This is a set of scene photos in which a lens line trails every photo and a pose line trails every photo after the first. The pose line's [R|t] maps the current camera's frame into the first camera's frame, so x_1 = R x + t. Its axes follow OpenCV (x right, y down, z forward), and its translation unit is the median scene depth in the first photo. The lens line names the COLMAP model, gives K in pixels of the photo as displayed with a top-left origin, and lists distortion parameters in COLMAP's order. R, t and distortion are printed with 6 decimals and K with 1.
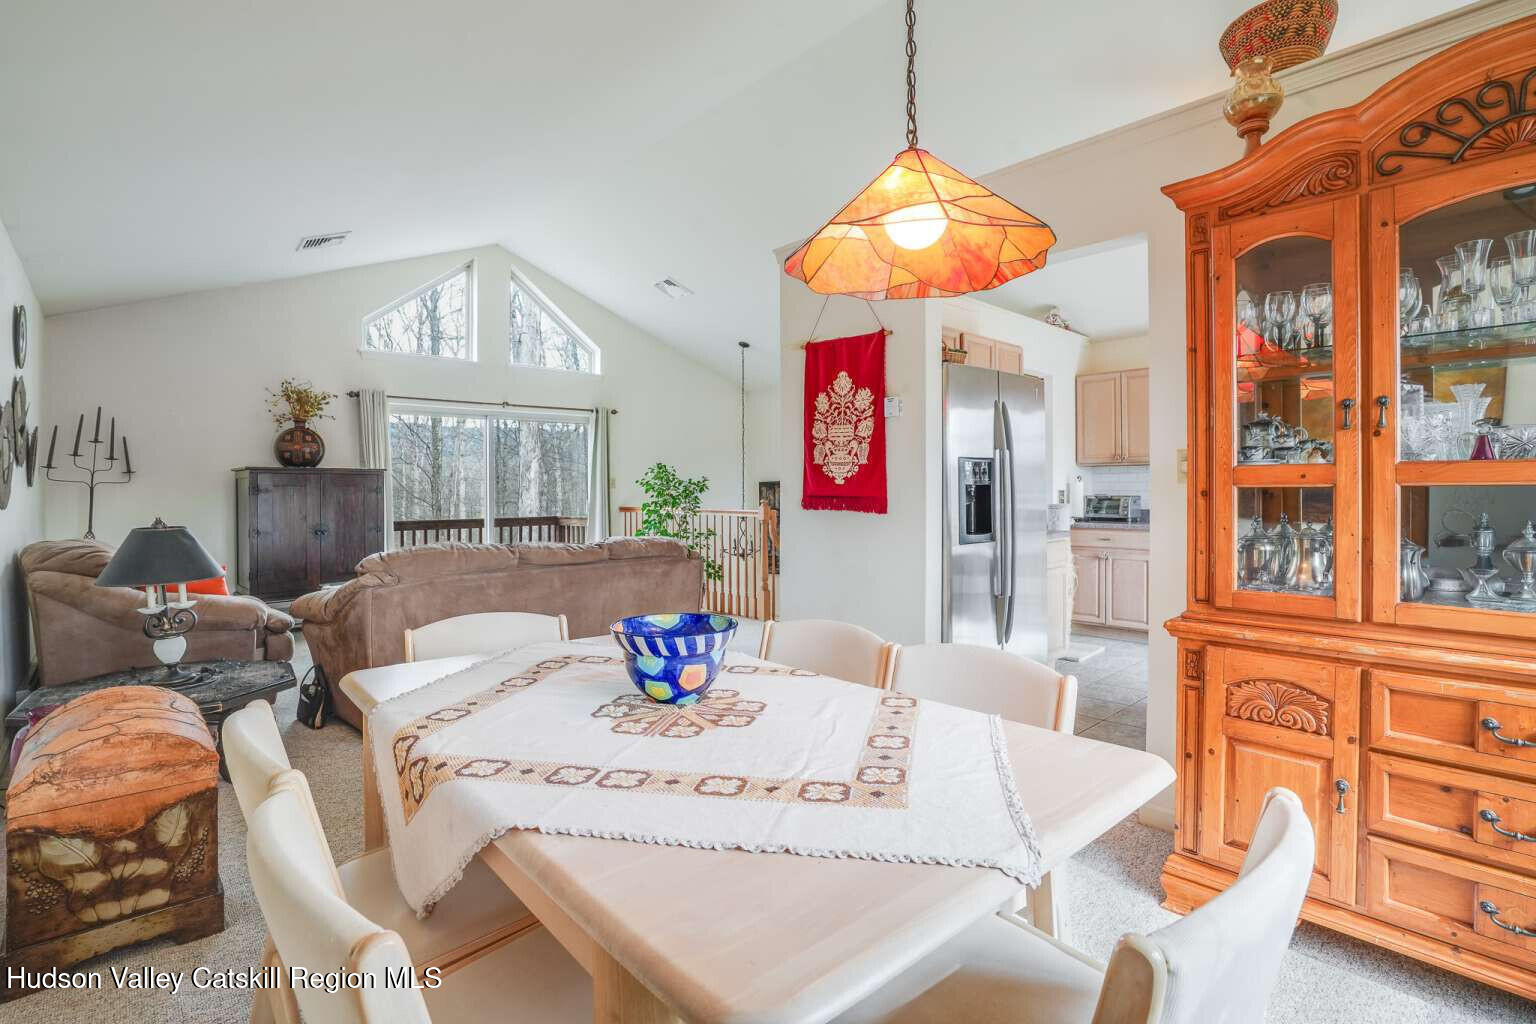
lens RADIAL K [[705.6, 0, 748.2], [0, 705.6, 490.0], [0, 0, 1]] dist [-0.023520, 0.003357]
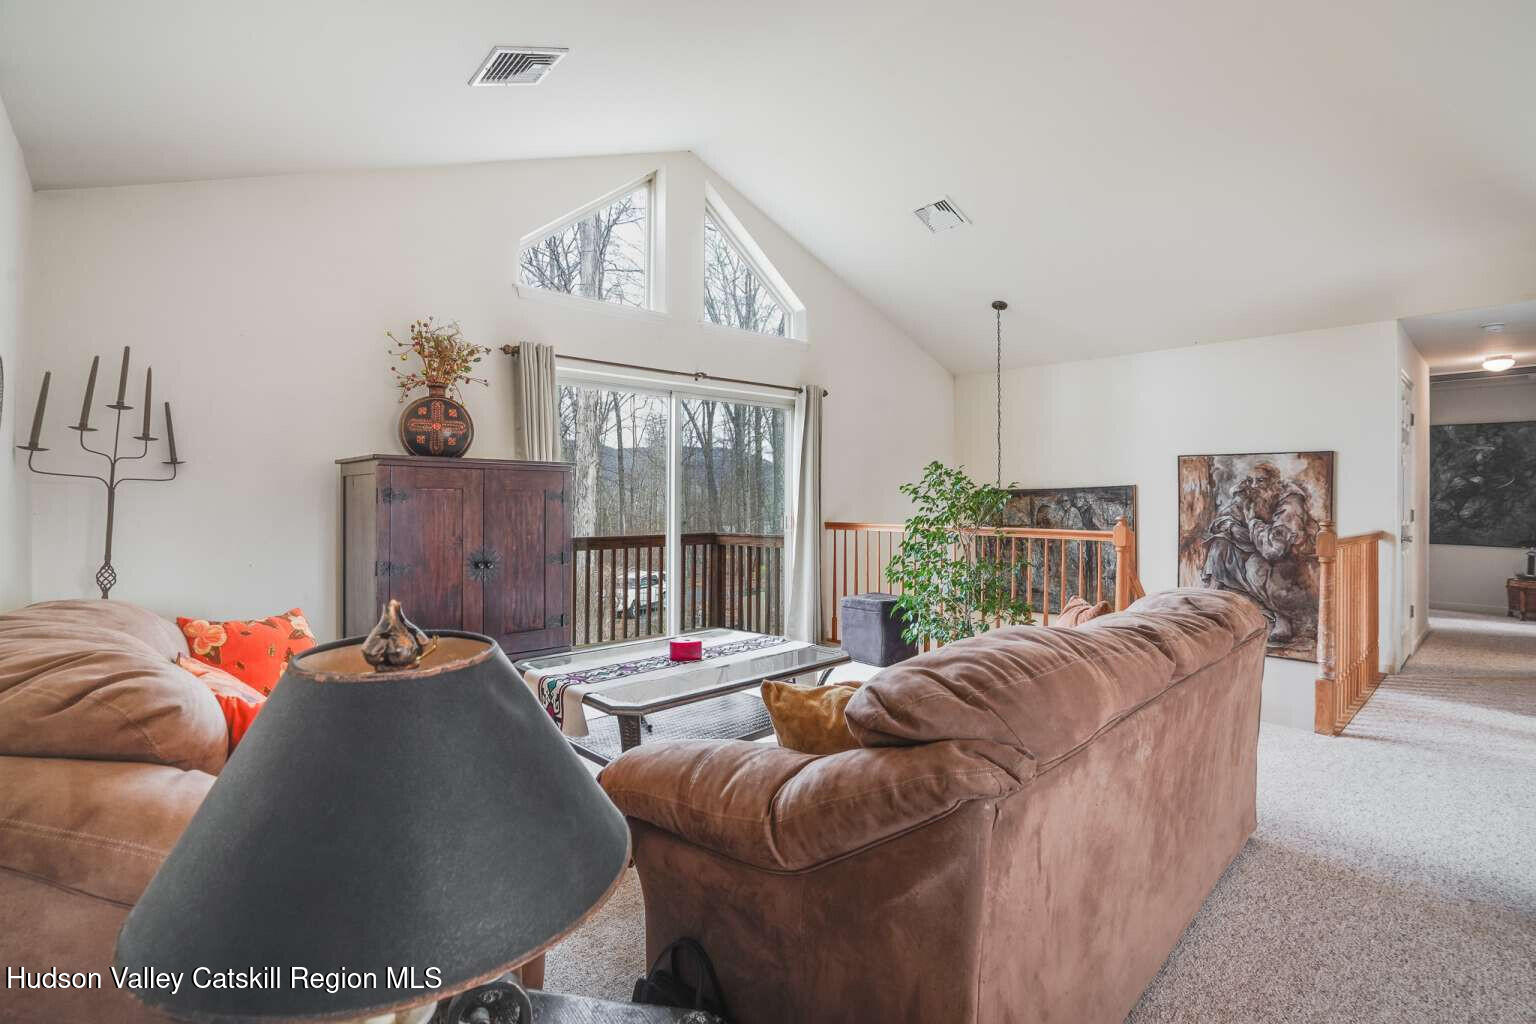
lens RADIAL K [[705.6, 0, 762.8], [0, 705.6, 502.8], [0, 0, 1]] dist [-0.023520, 0.003357]
pose [[0.999914, 0.012387, -0.004258, -0.322612], [-0.012372, 0.999917, 0.003523, 0.001718], [0.004302, -0.003470, 0.999985, 0.340473]]
